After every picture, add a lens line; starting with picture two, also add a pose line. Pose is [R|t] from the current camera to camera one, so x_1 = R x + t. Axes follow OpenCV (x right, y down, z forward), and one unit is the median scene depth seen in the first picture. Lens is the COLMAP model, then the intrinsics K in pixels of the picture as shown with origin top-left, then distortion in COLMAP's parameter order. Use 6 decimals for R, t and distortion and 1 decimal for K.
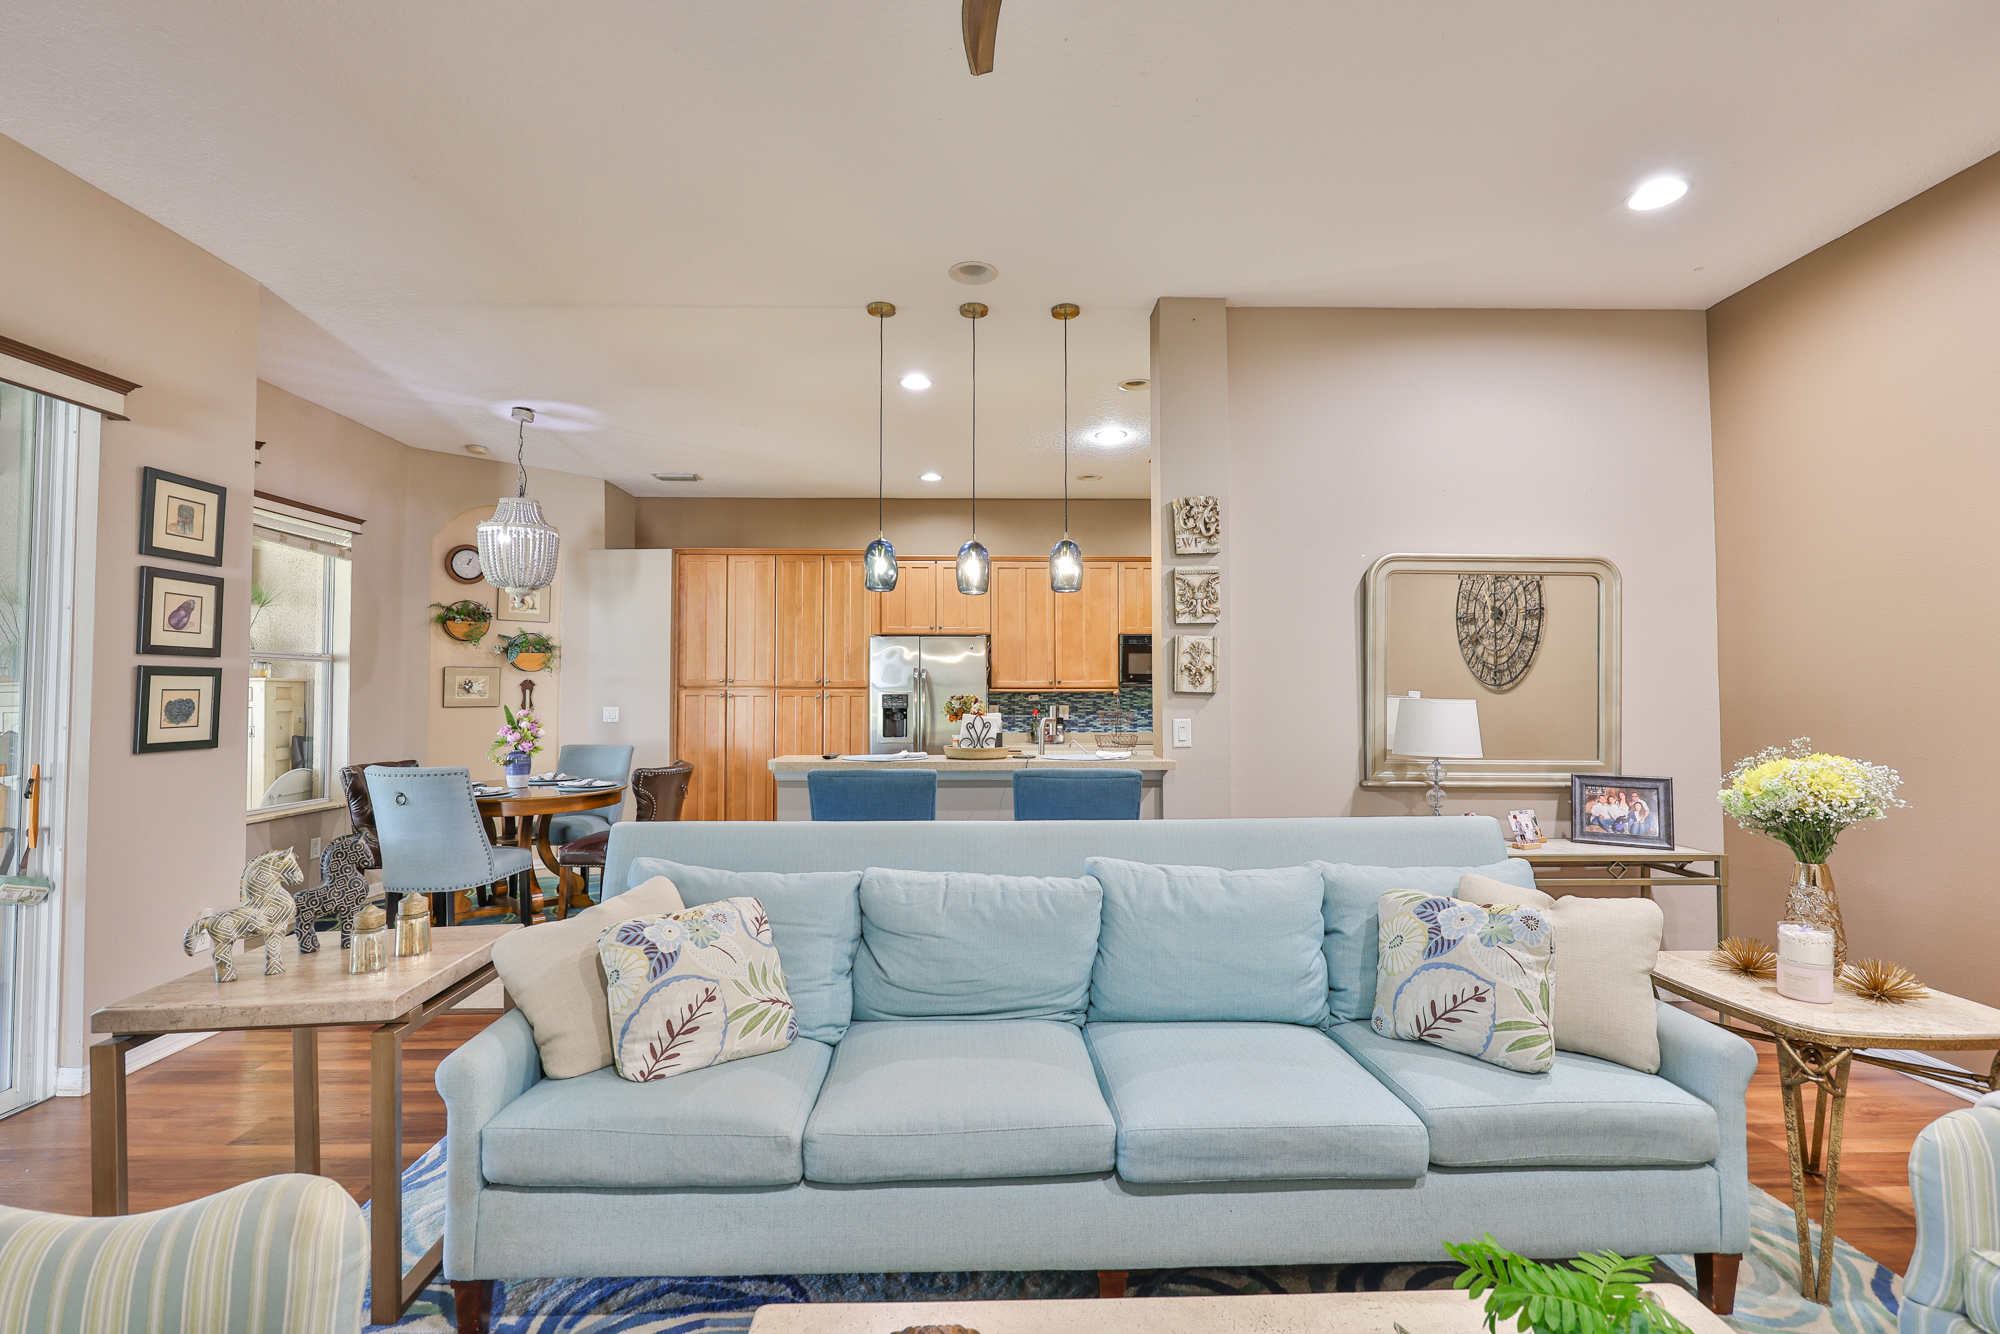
lens RADIAL K [[915.8, 0, 996.9], [0, 915.8, 668.9], [0, 0, 1]] dist [-0.000958, -0.000086]
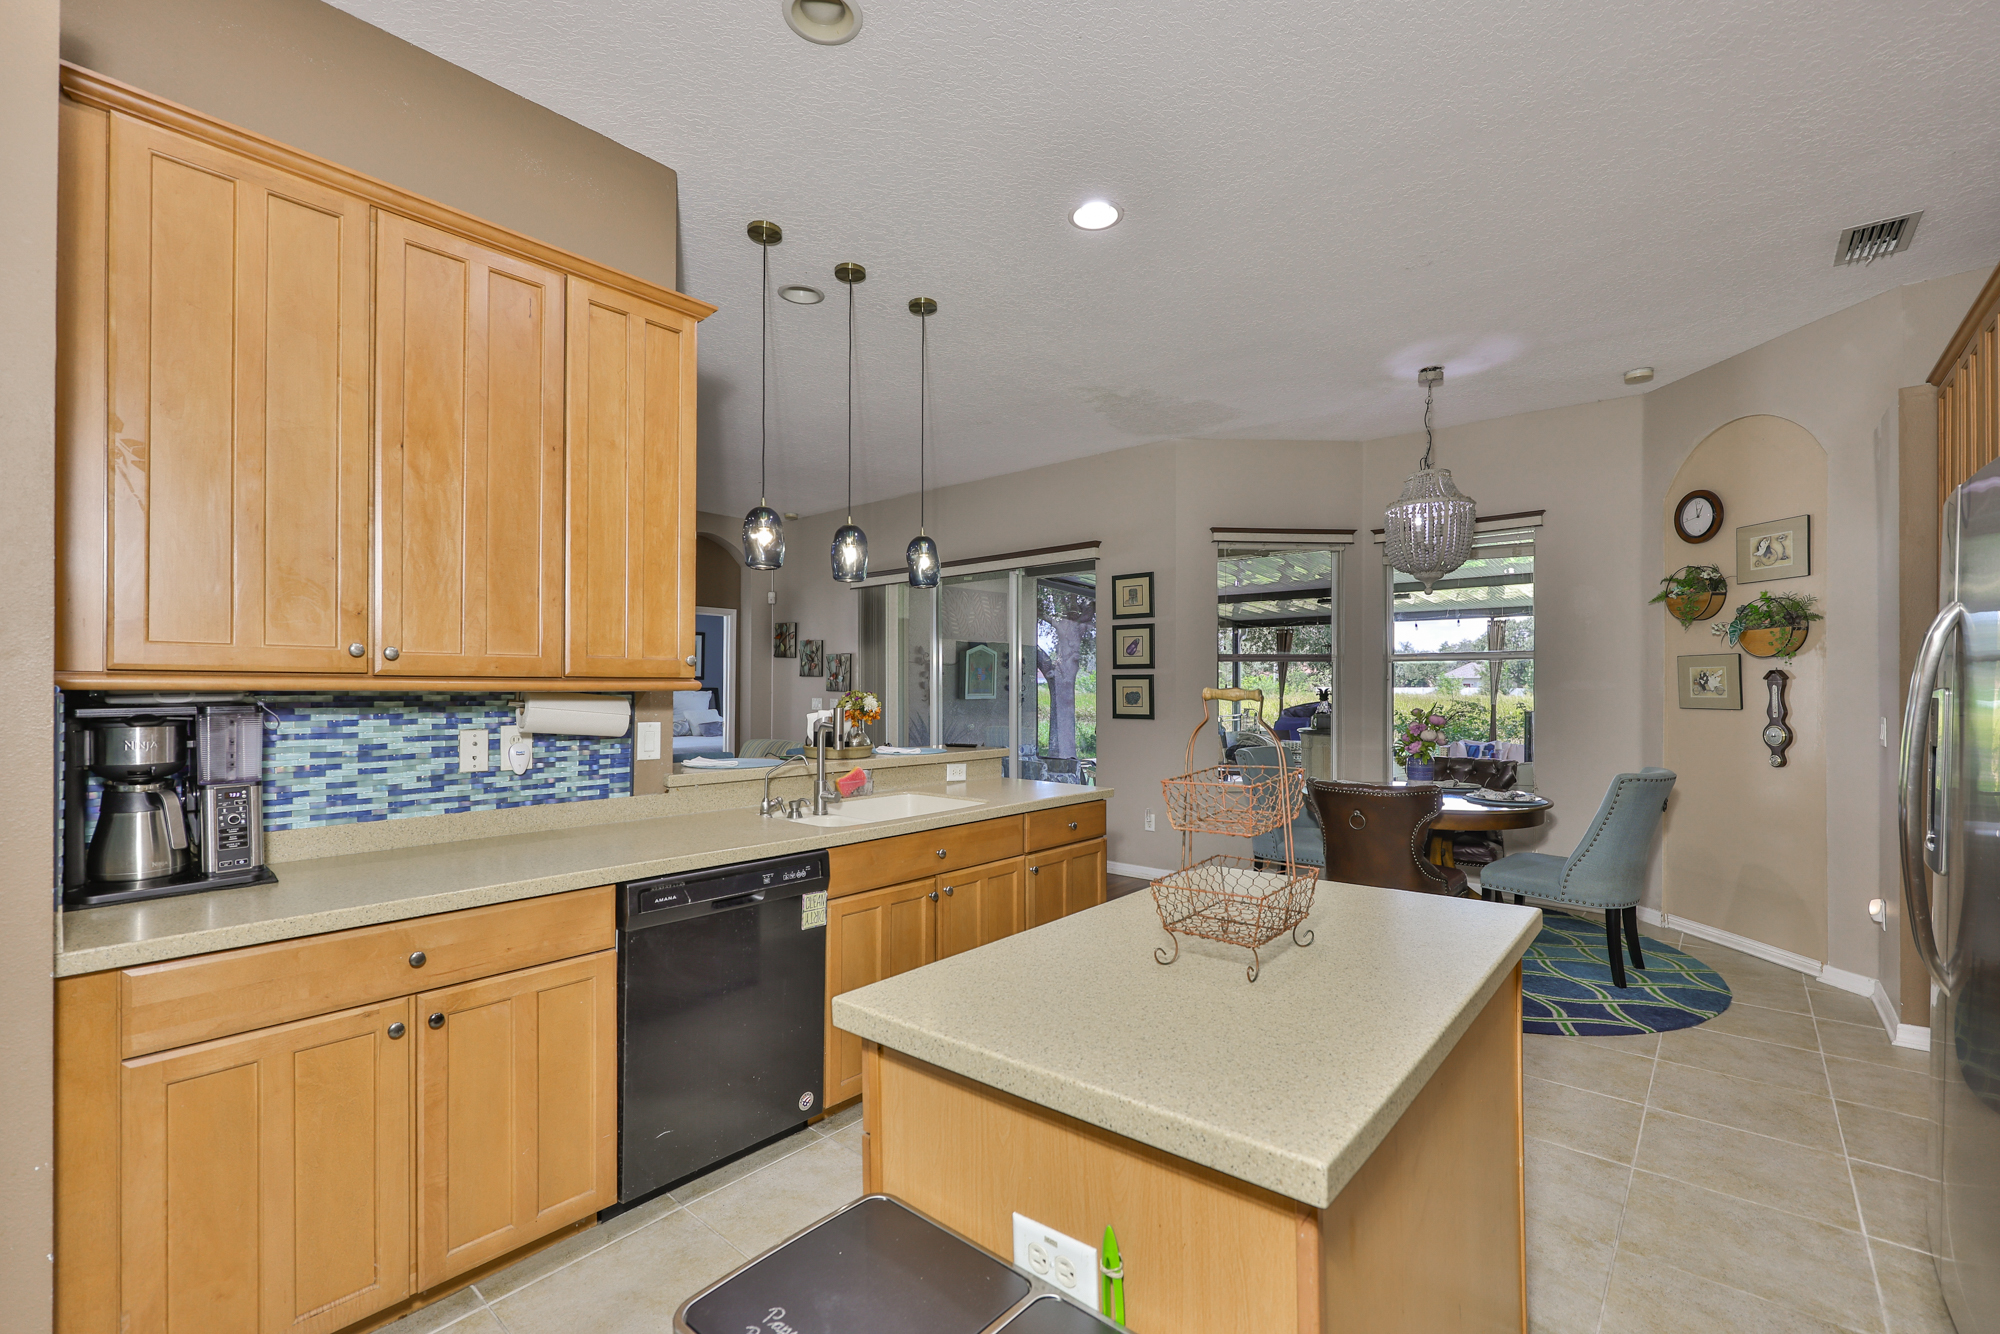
lens RADIAL K [[852.8, 0, 1002.5], [0, 852.8, 676.1], [0, 0, 1]] dist [-0.002493, -0.000144]
pose [[-0.672121, -0.008958, -0.740387, 0.577570], [0.018442, 0.999414, -0.028834, 0.045113], [0.740211, -0.033035, -0.671562, 1.927291]]
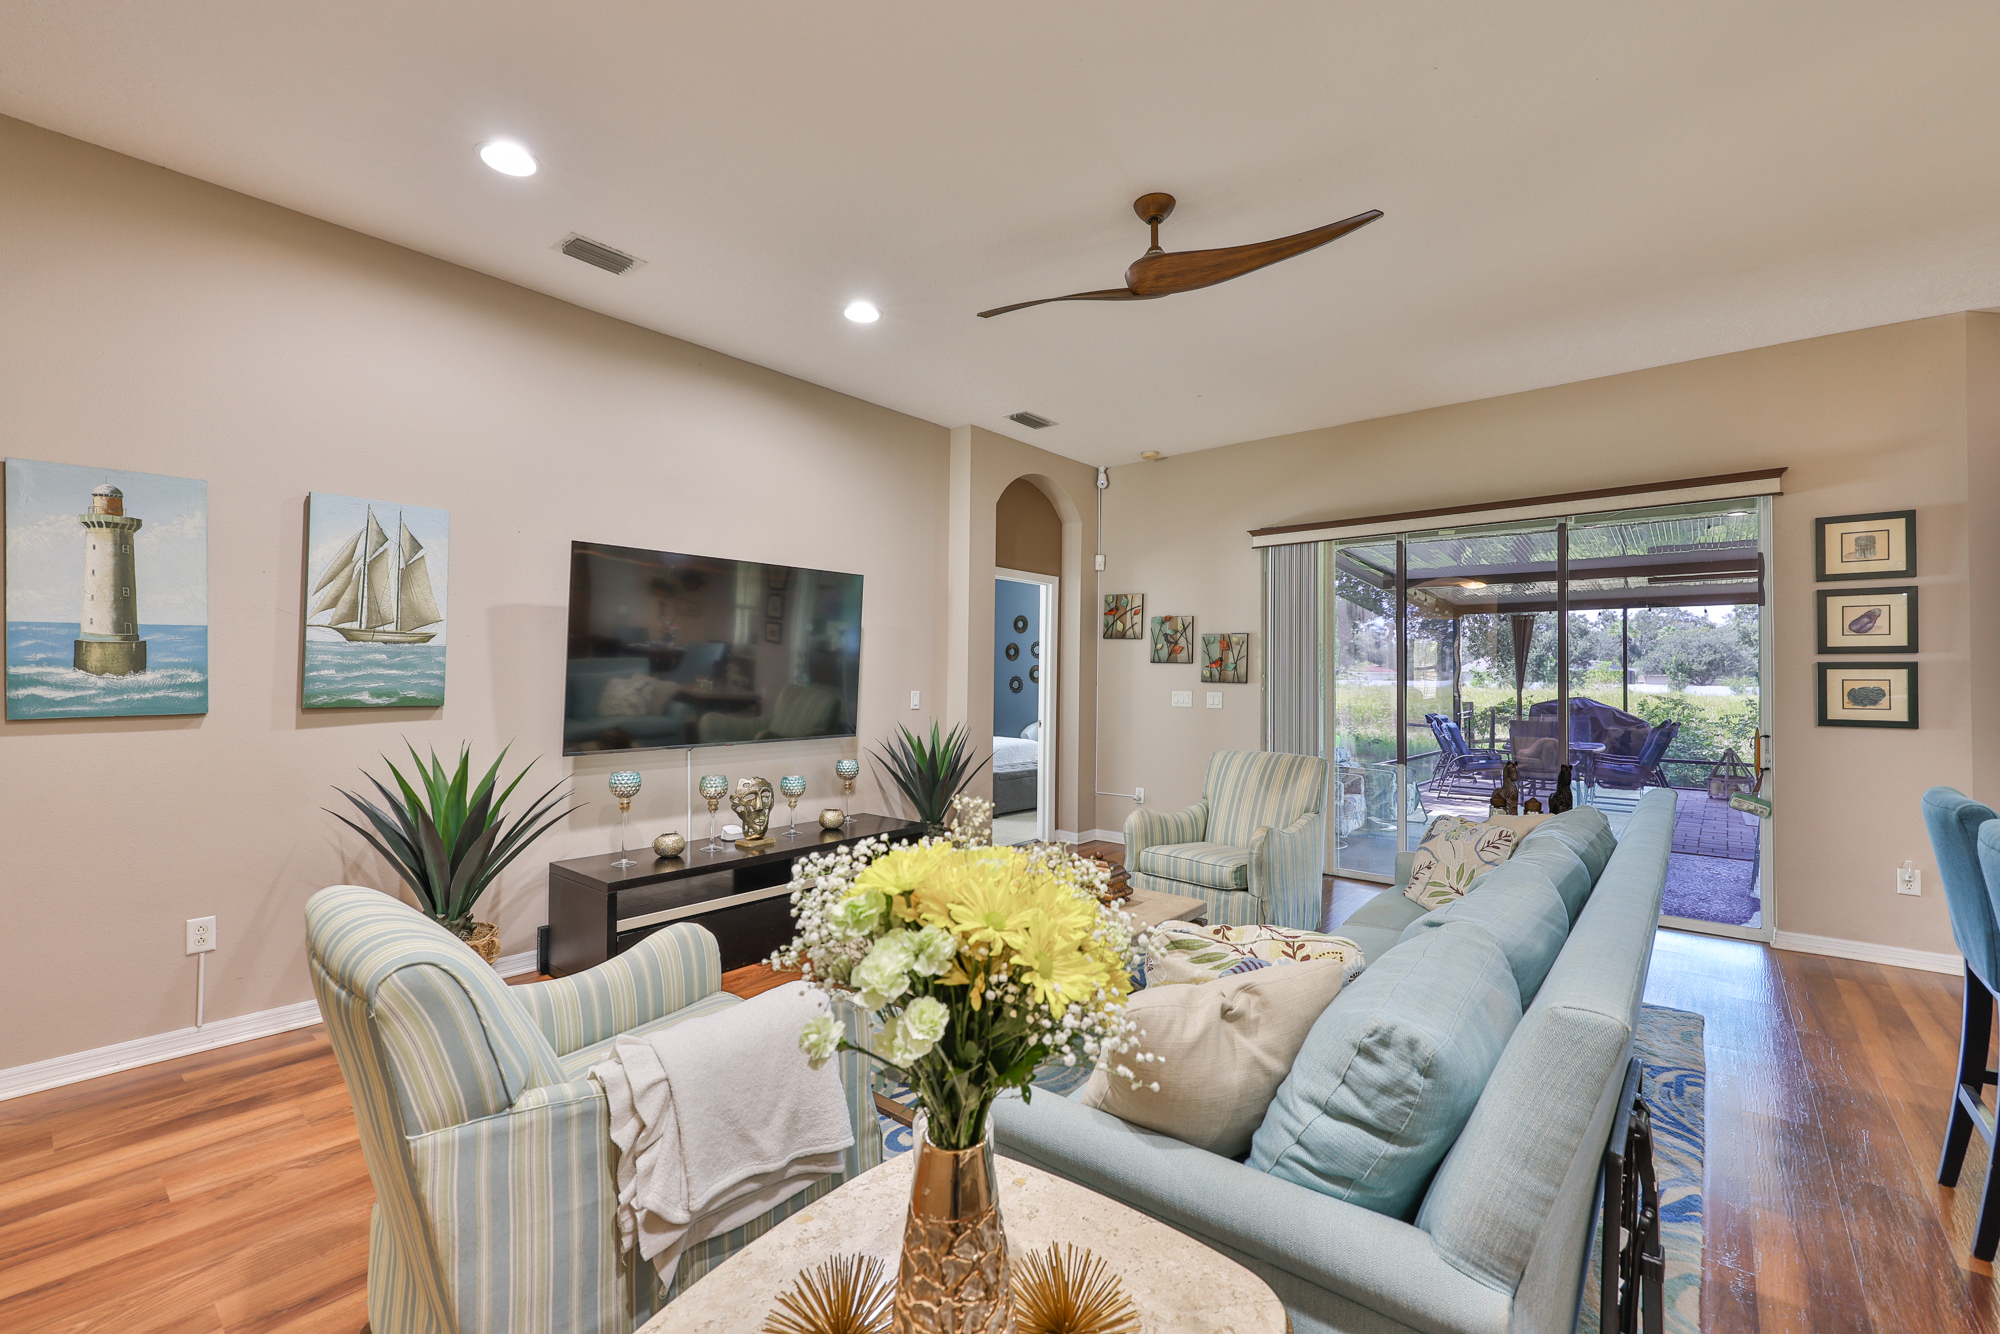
lens RADIAL K [[852.8, 0, 992.8], [0, 852.8, 660.9], [0, 0, 1]] dist [-0.002493, -0.000144]
pose [[-0.672480, -0.020533, -0.739830, 0.791317], [0.010804, 0.999236, -0.037553, 0.026713], [0.740036, -0.033246, -0.671745, 0.869469]]
